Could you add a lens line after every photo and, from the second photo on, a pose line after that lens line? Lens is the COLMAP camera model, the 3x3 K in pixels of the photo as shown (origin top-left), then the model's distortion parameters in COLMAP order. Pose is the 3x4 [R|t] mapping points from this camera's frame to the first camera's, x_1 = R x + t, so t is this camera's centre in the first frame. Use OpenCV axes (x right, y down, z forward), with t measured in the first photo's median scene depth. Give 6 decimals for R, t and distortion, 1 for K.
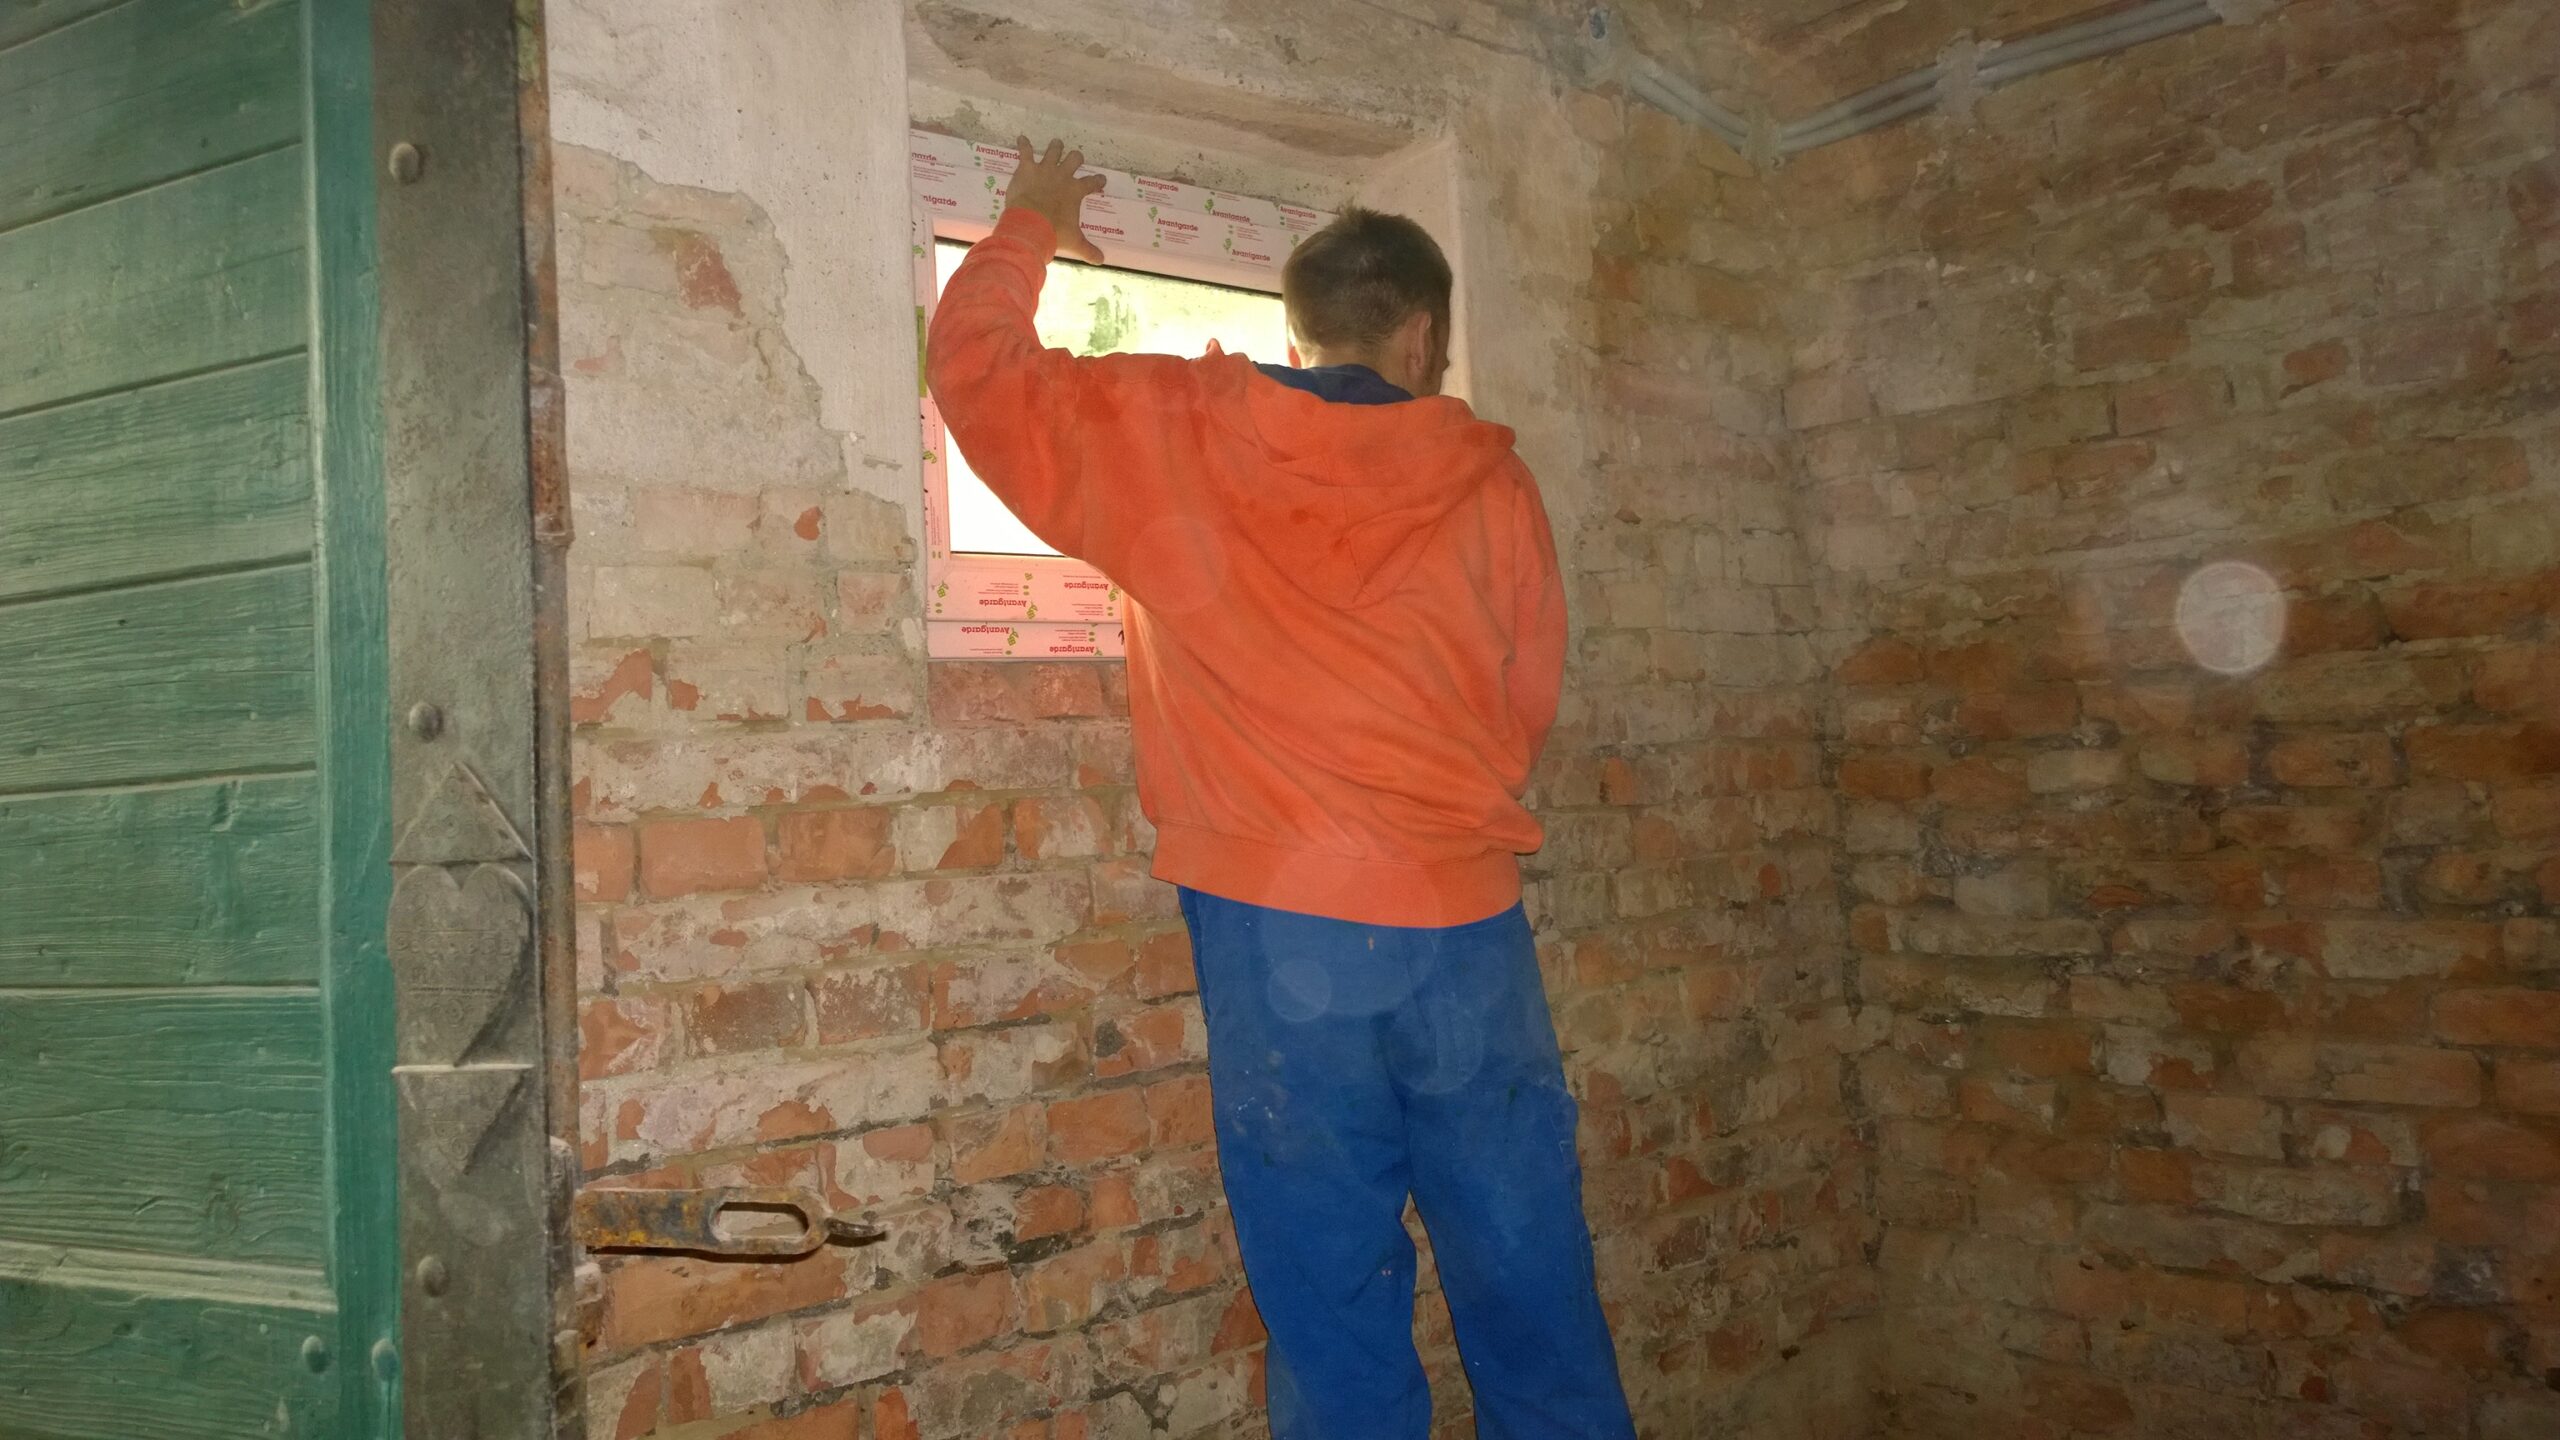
lens RADIAL K [[1773.4, 0, 1300.7], [0, 1773.4, 767.6], [0, 0, 1]] dist [0.064311, -0.071000]
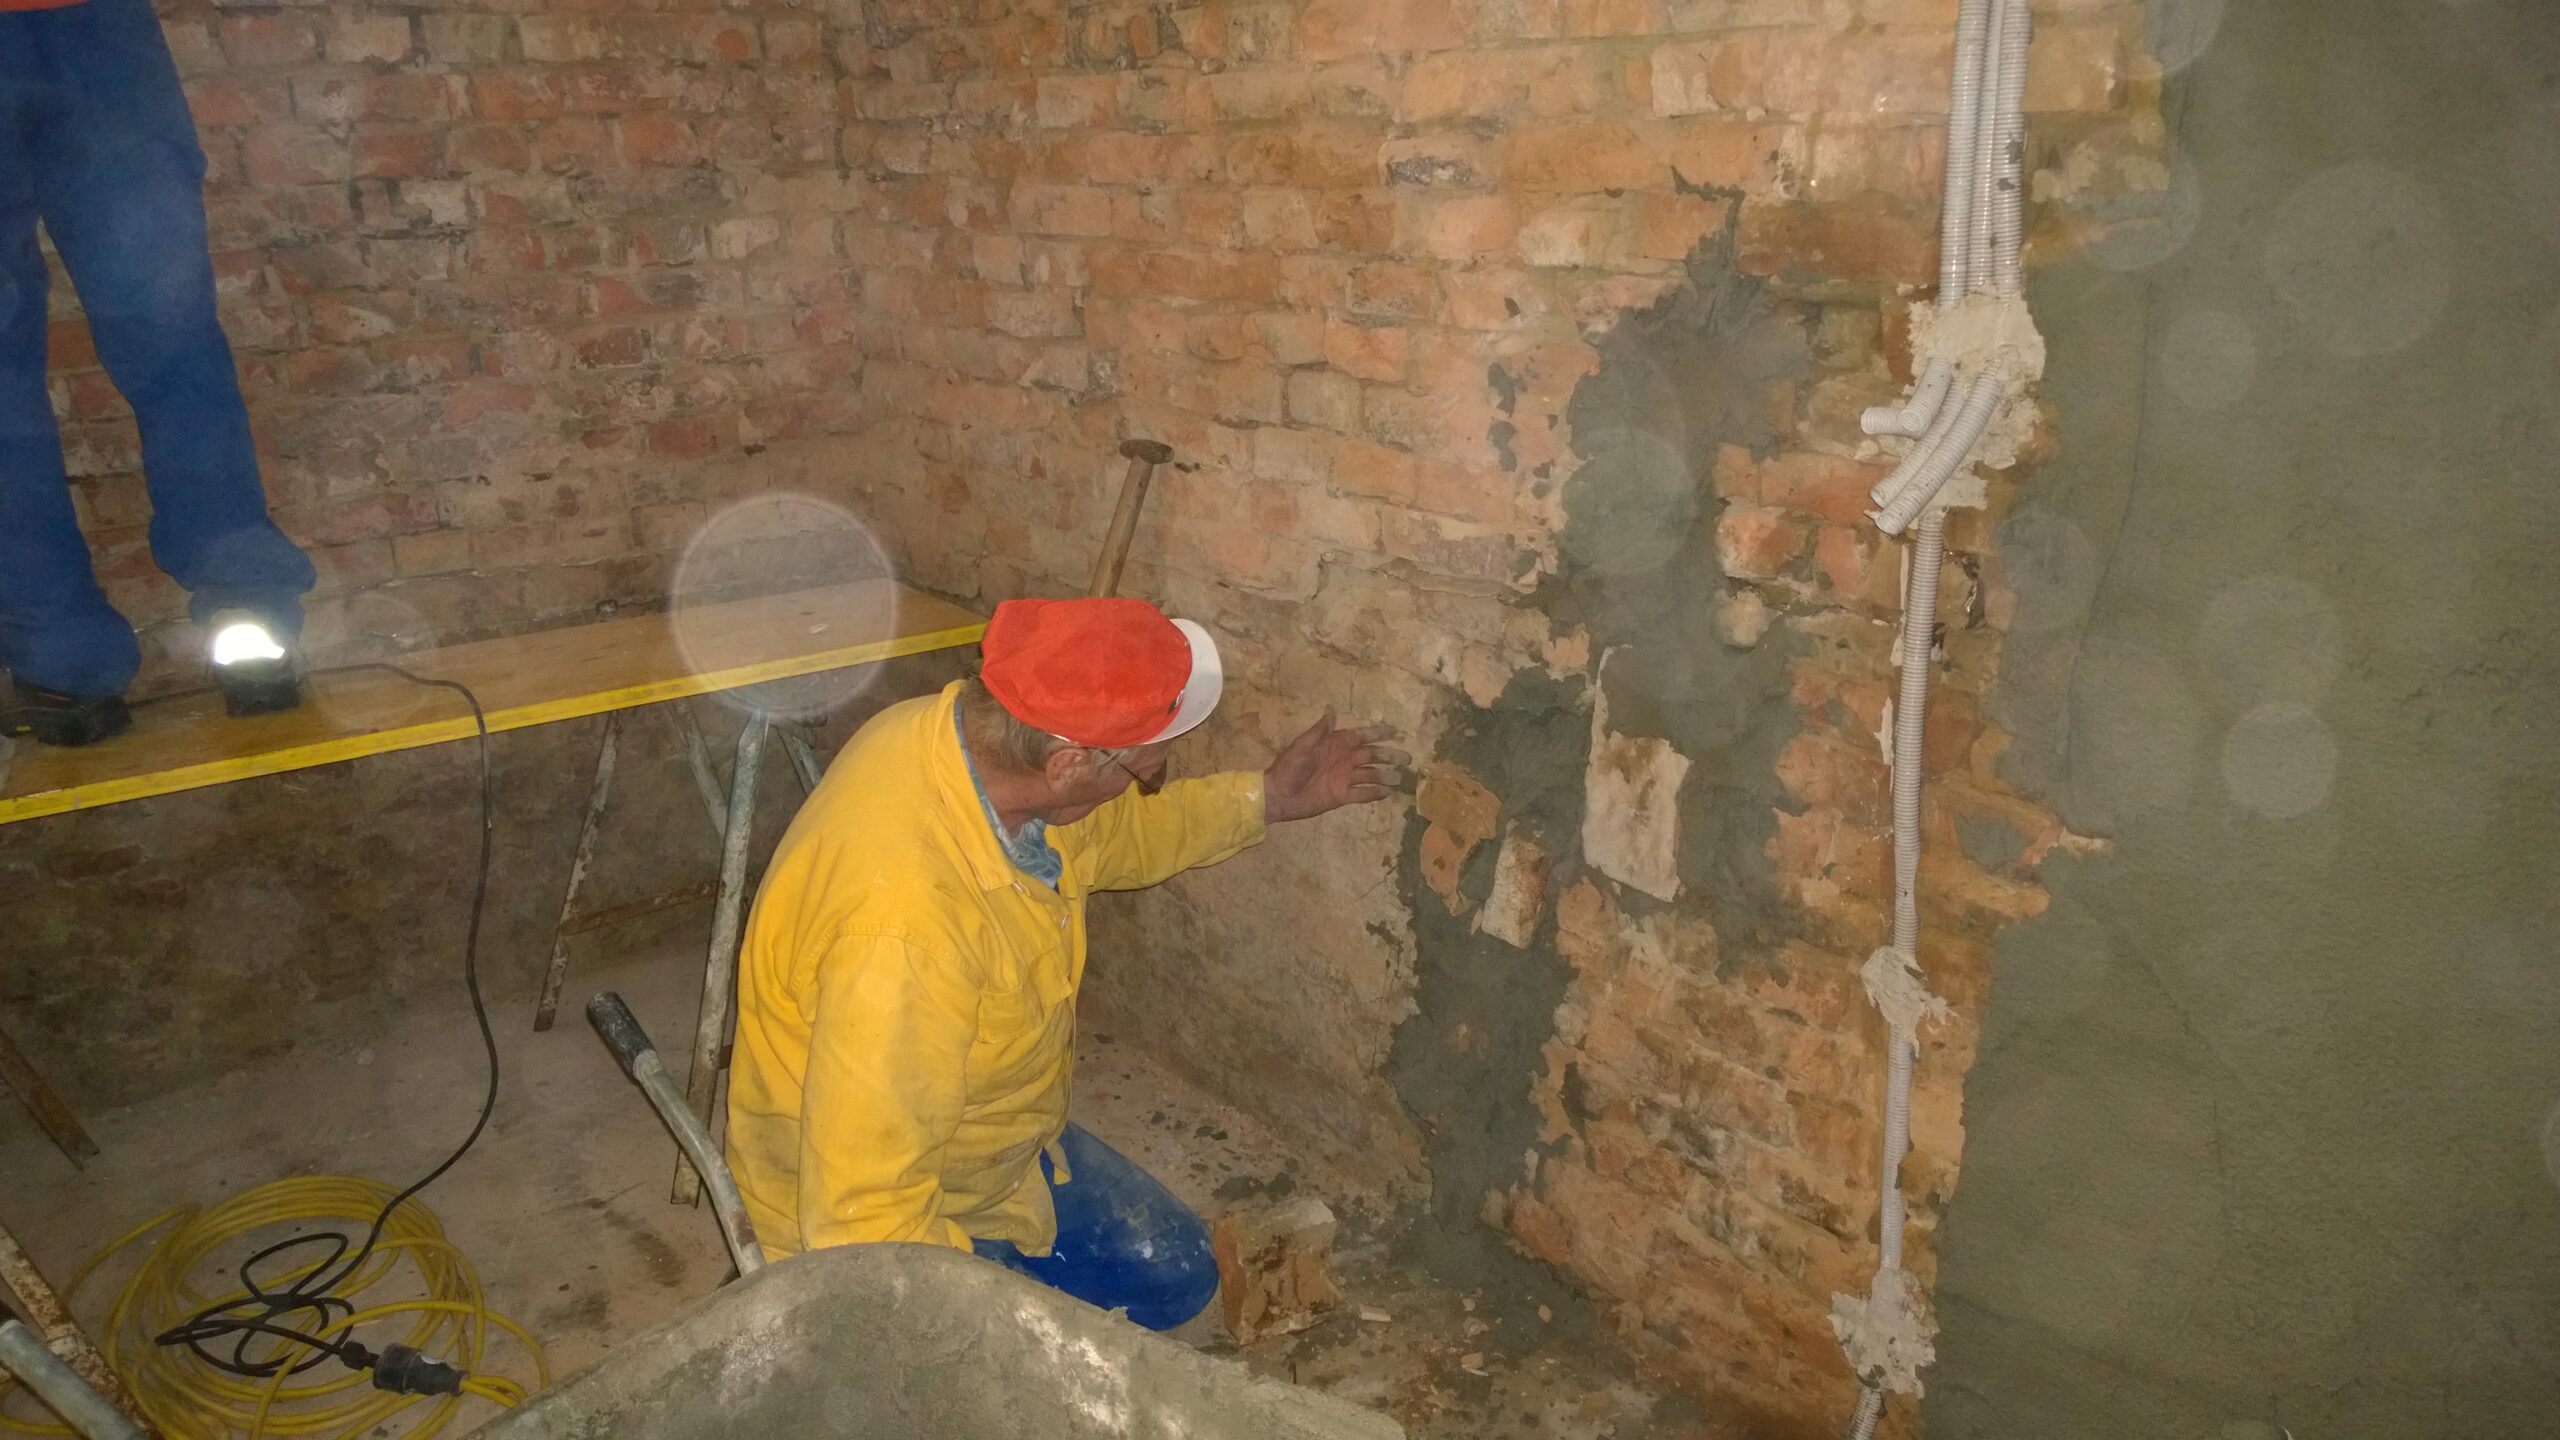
lens RADIAL K [[1770.5, 0, 1316.6], [0, 1770.5, 741.1], [0, 0, 1]] dist [0.064540, -0.070259]
pose [[0.998892, 0.045703, -0.011213, 0.718697], [-0.038857, 0.935459, 0.351294, 0.067682], [0.026545, -0.350469, 0.936198, -0.233458]]
